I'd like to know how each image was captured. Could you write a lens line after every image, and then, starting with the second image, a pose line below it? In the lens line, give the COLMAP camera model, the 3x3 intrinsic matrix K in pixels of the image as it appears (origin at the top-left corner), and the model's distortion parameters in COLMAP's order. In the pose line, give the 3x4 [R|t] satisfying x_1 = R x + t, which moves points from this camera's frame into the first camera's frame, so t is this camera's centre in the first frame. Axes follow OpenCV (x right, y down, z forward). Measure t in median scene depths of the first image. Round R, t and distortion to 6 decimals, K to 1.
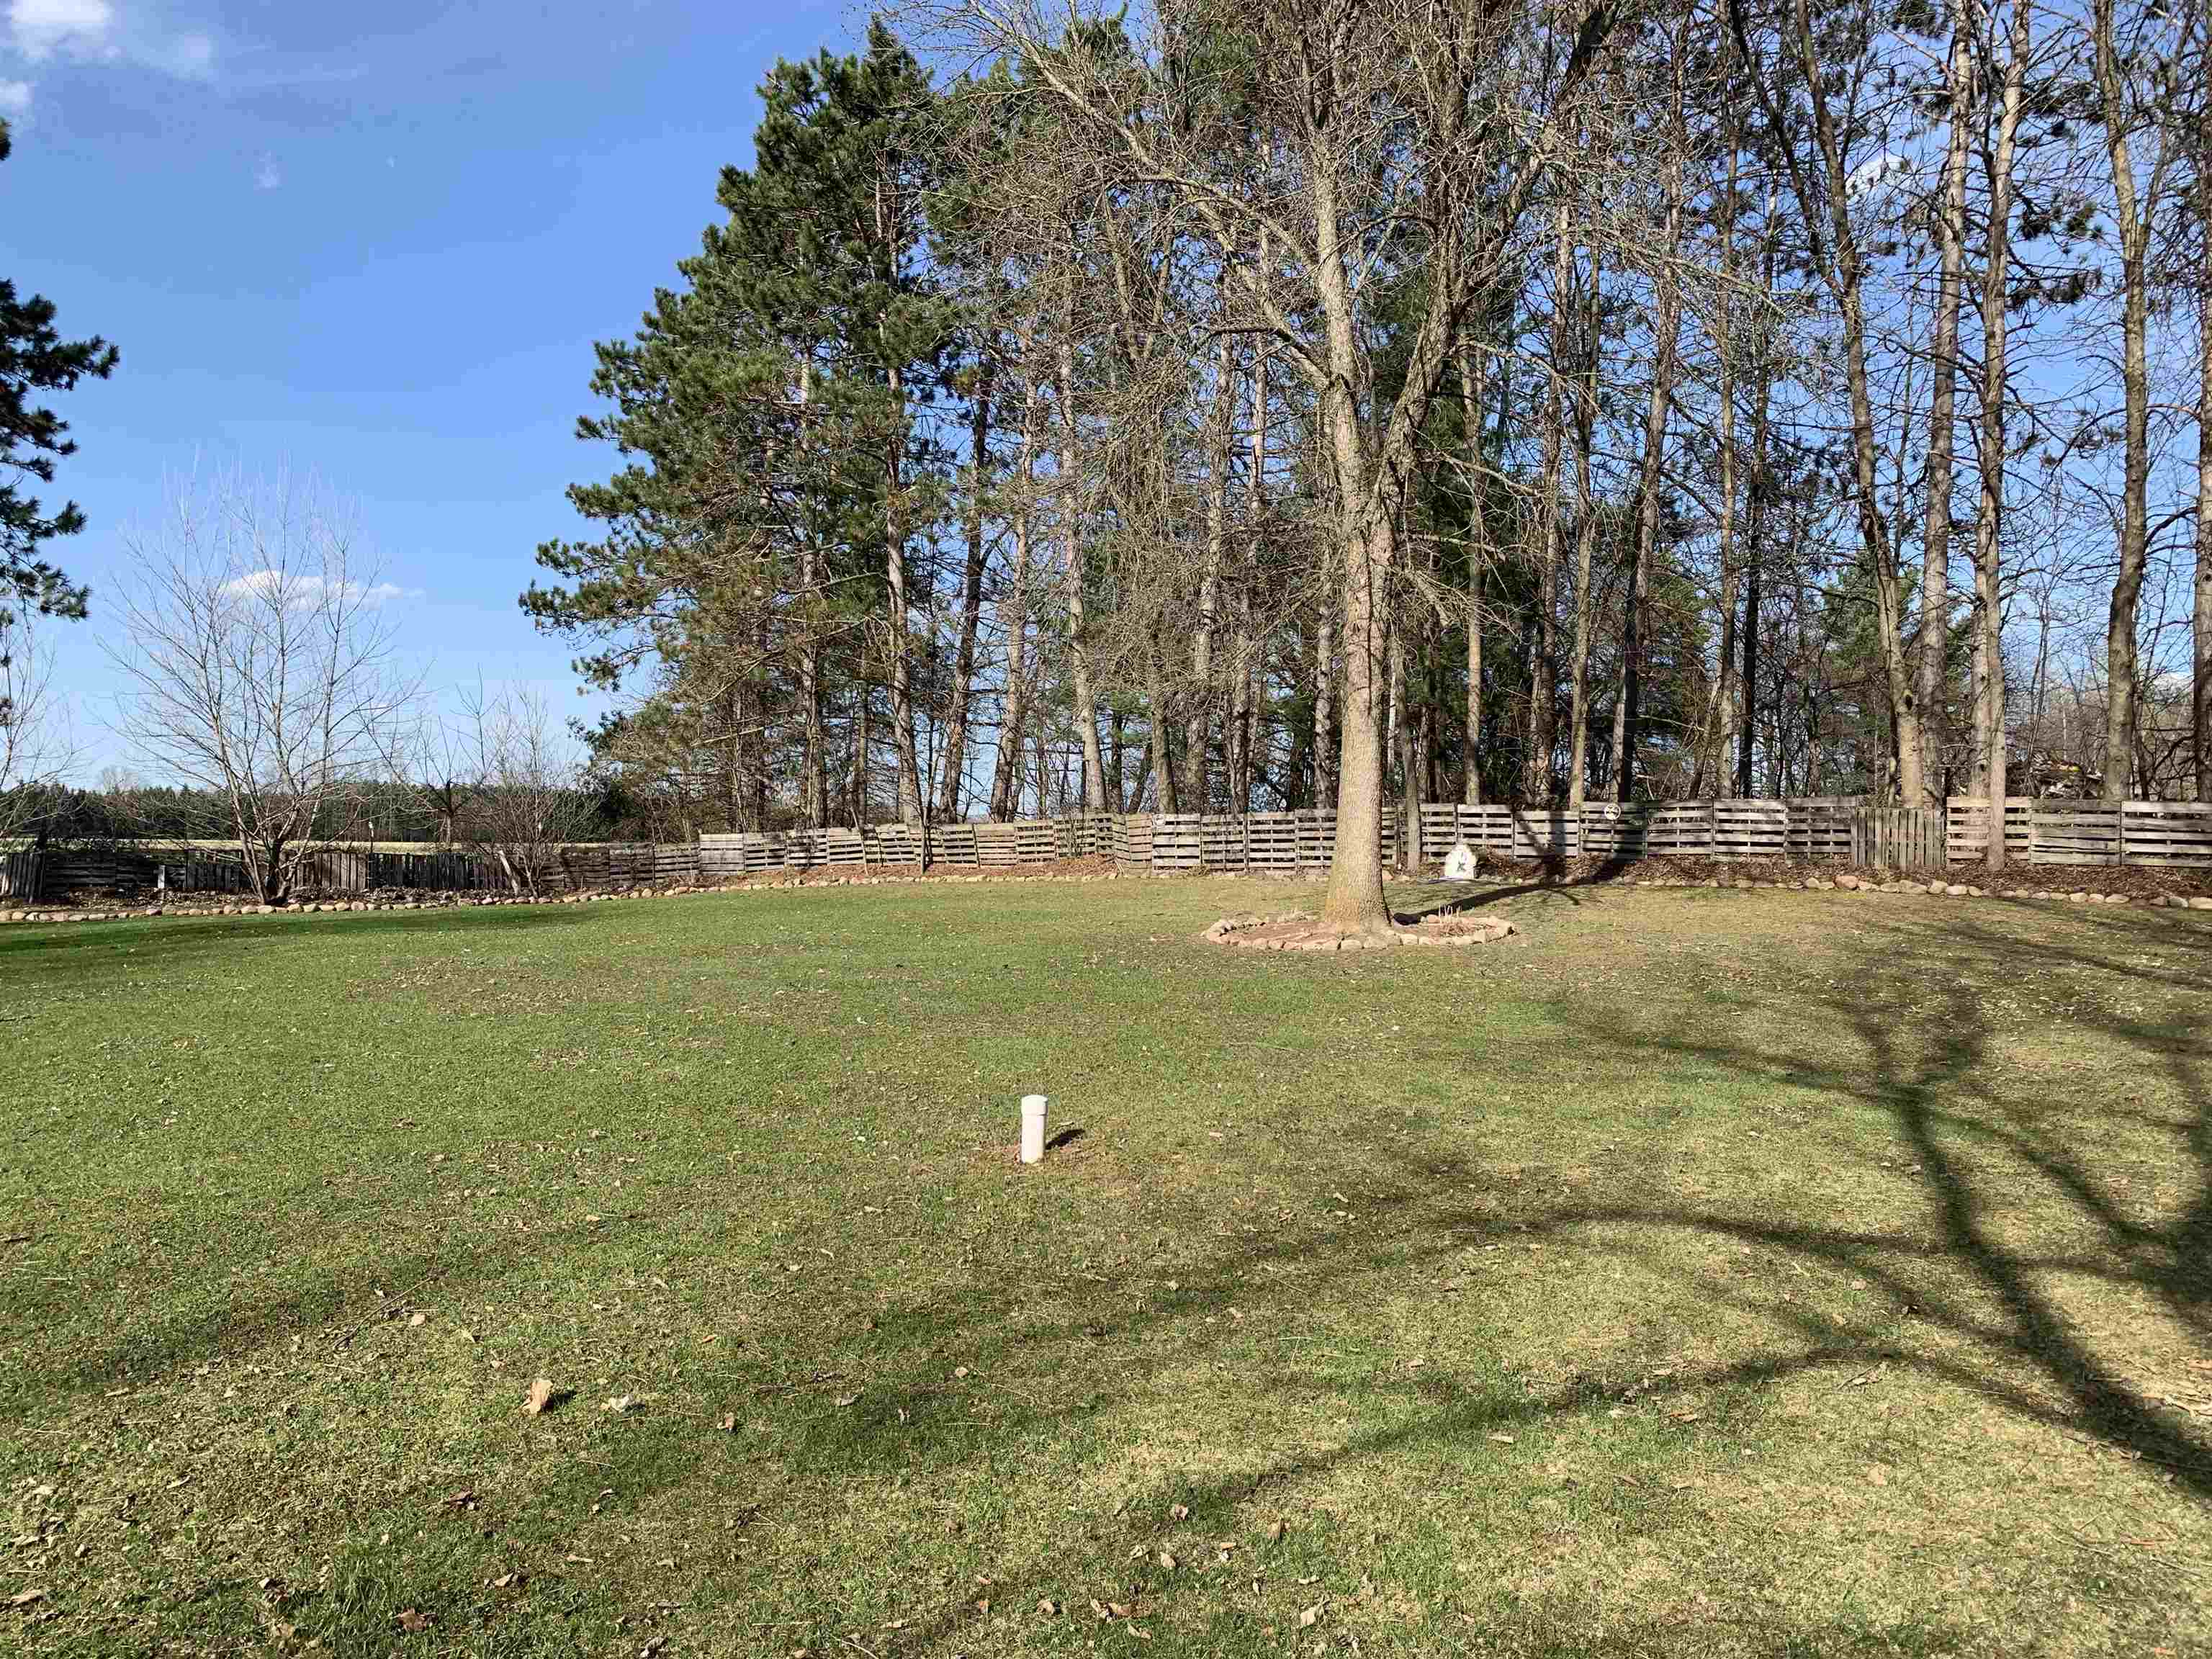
lens RADIAL K [[1697.0, 0, 1082.0], [0, 1697.0, 823.8], [0, 0, 1]] dist [0.036042, -0.006464]
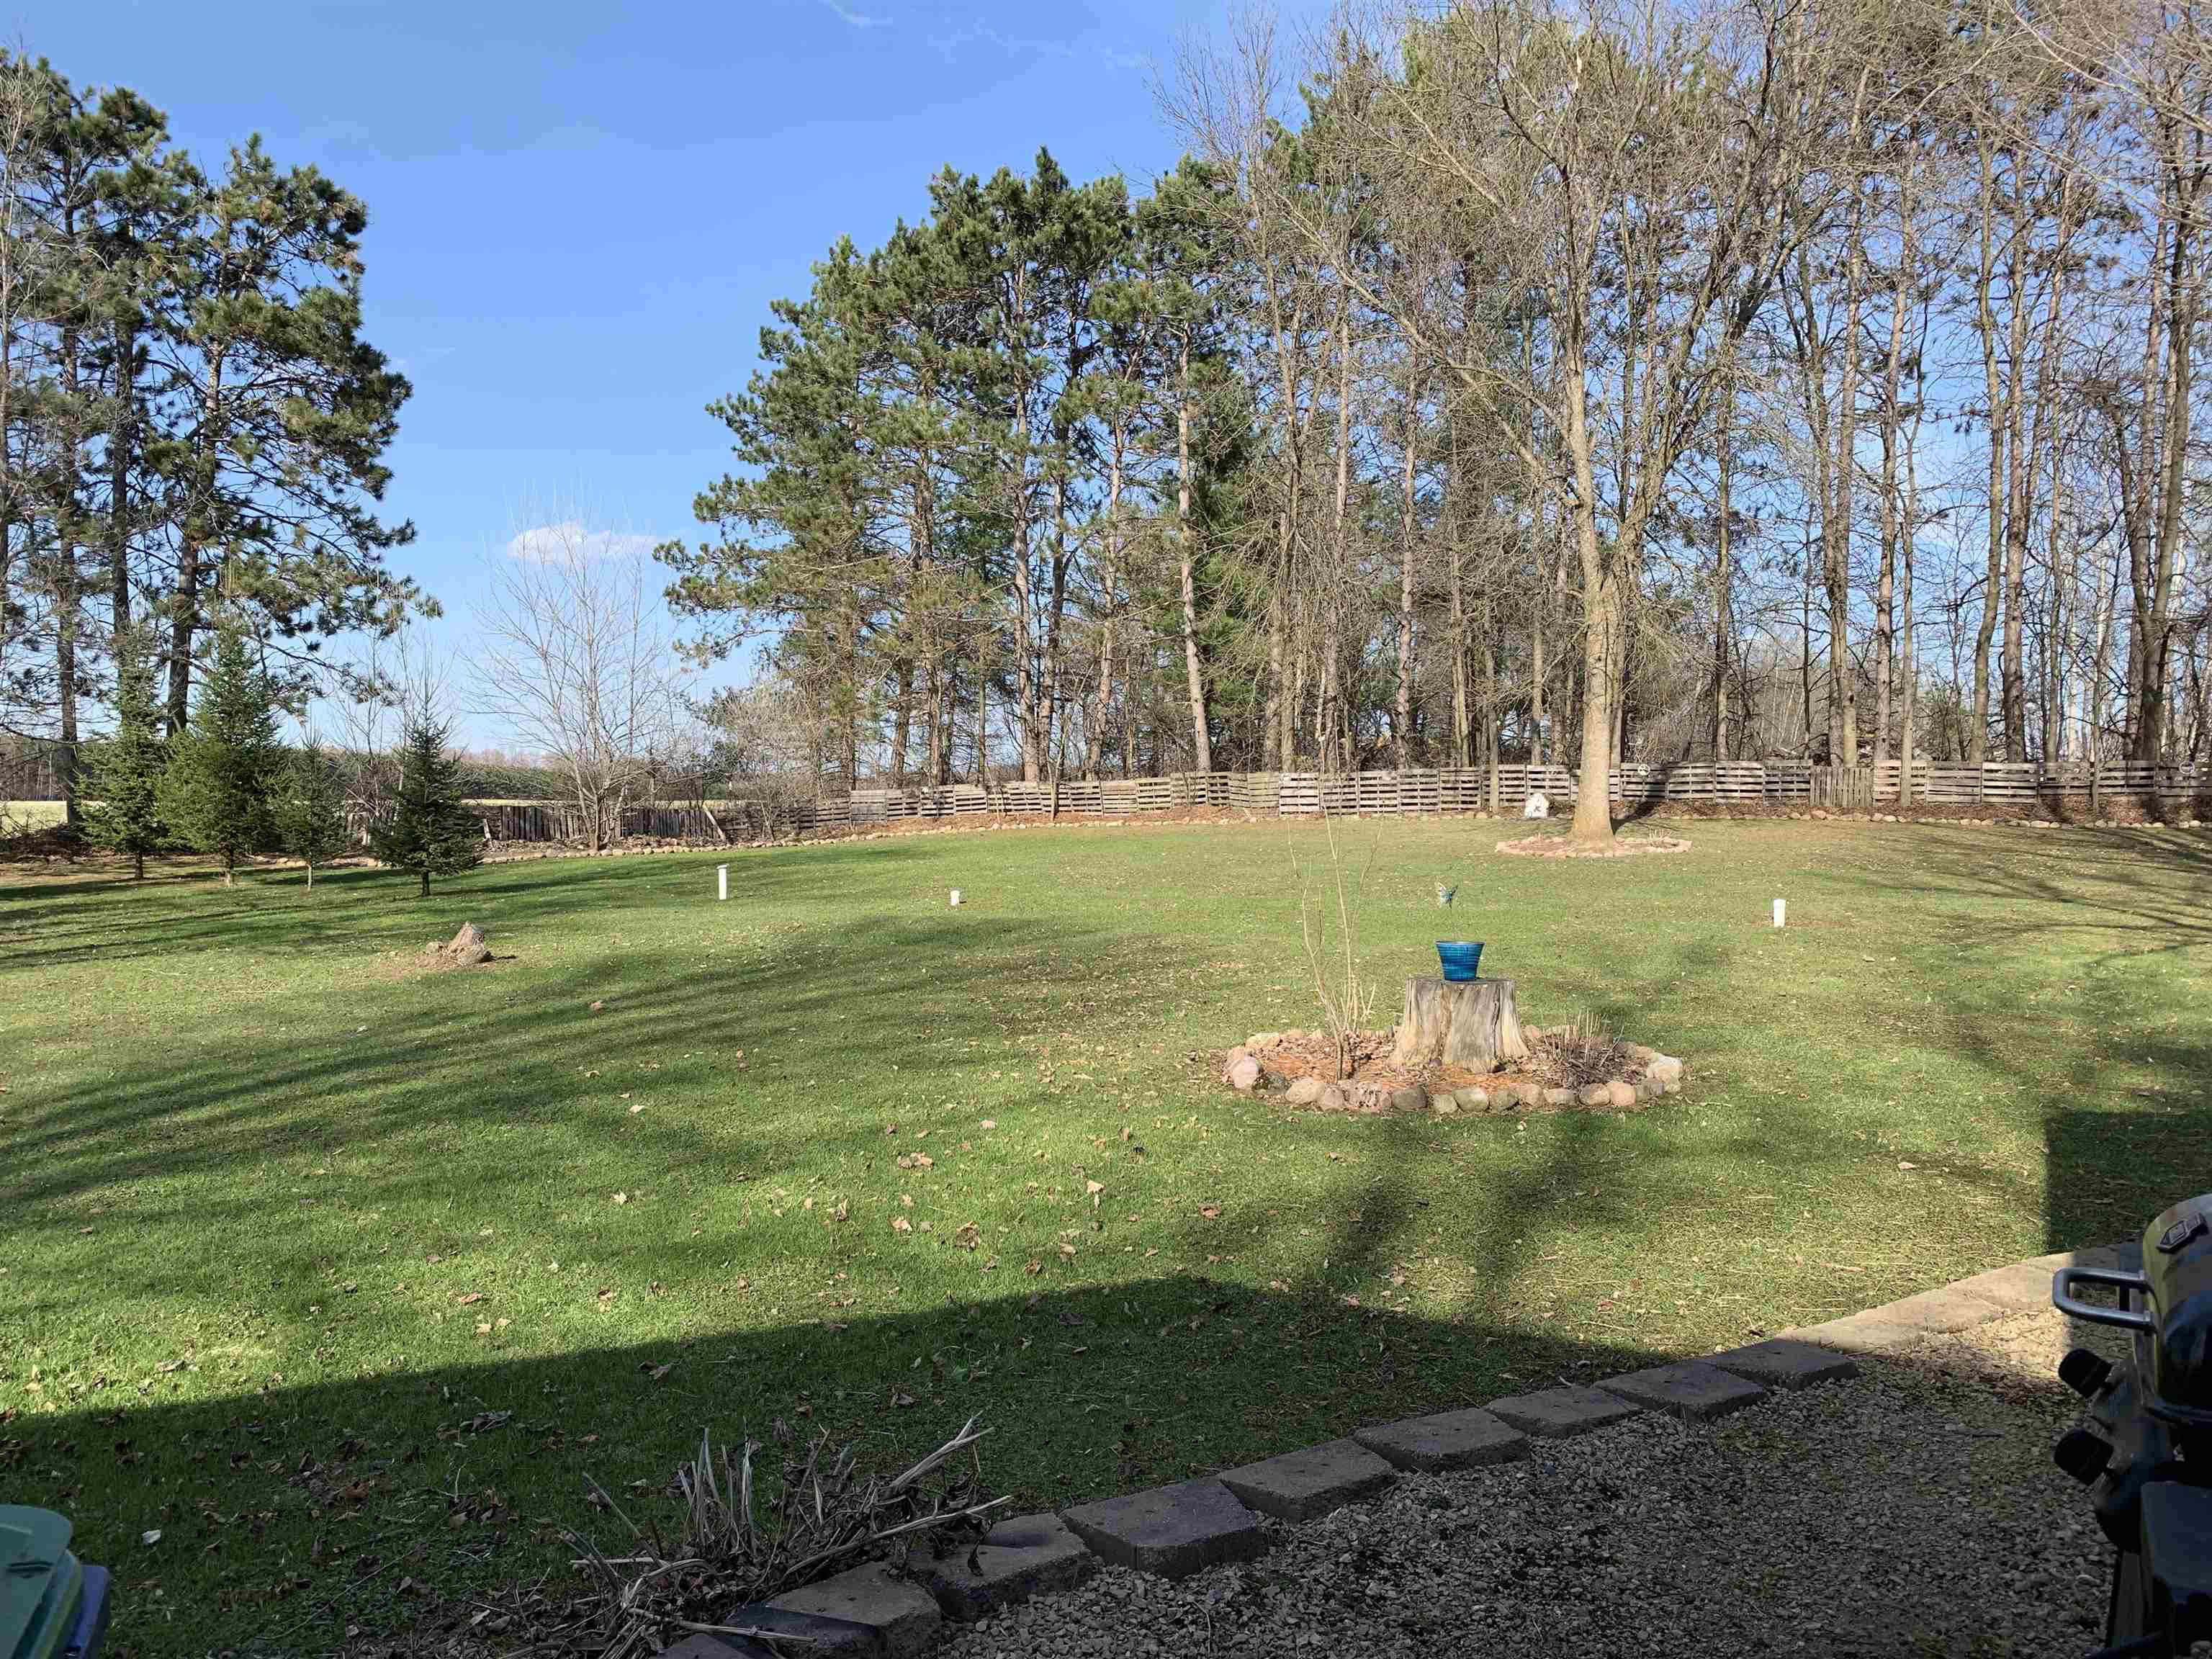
lens RADIAL K [[1697.0, 0, 1082.0], [0, 1697.0, 823.8], [0, 0, 1]] dist [0.036042, -0.006464]
pose [[0.980727, -0.011998, 0.195014, -0.421100], [0.006494, 0.999563, 0.028840, -0.005814], [-0.195275, -0.027018, 0.980376, -0.322670]]
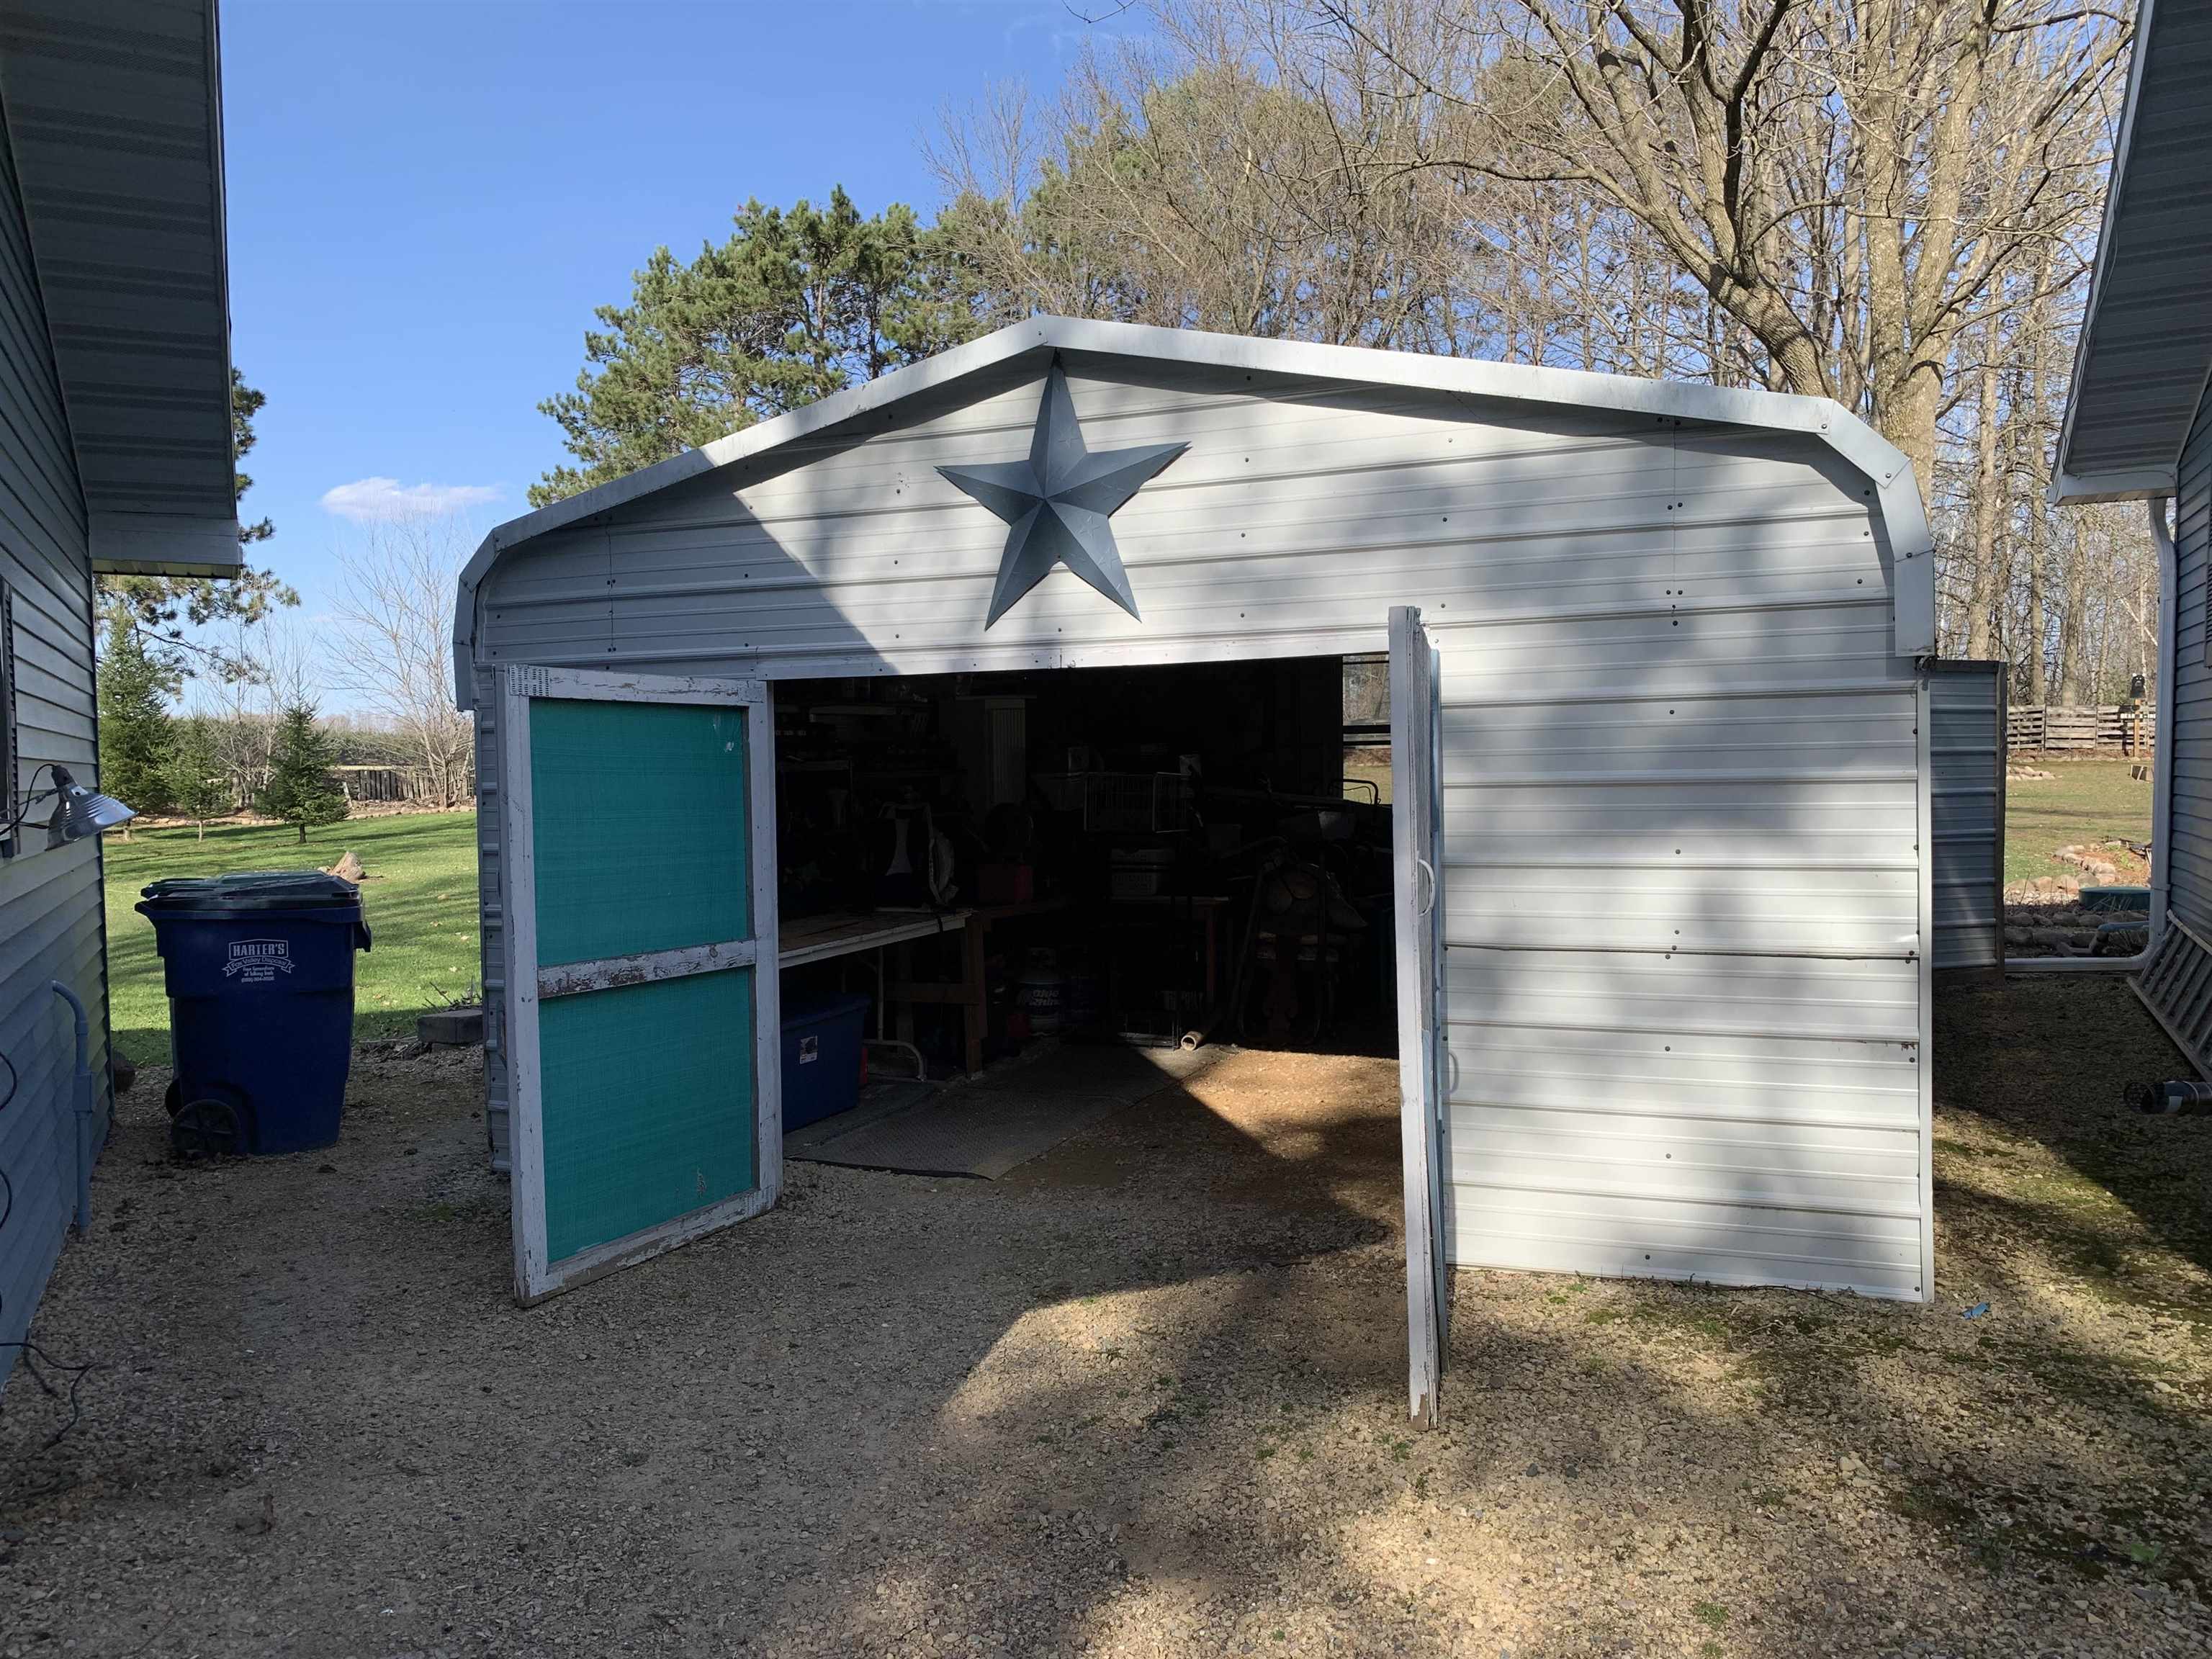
lens RADIAL K [[1697.0, 0, 1148.5], [0, 1697.0, 828.9], [0, 0, 1]] dist [0.007982, 0.001637]
pose [[0.950837, -0.037230, 0.307447, -0.404642], [0.020199, 0.998089, 0.058393, -0.006259], [-0.309033, -0.049312, 0.949772, -0.585453]]
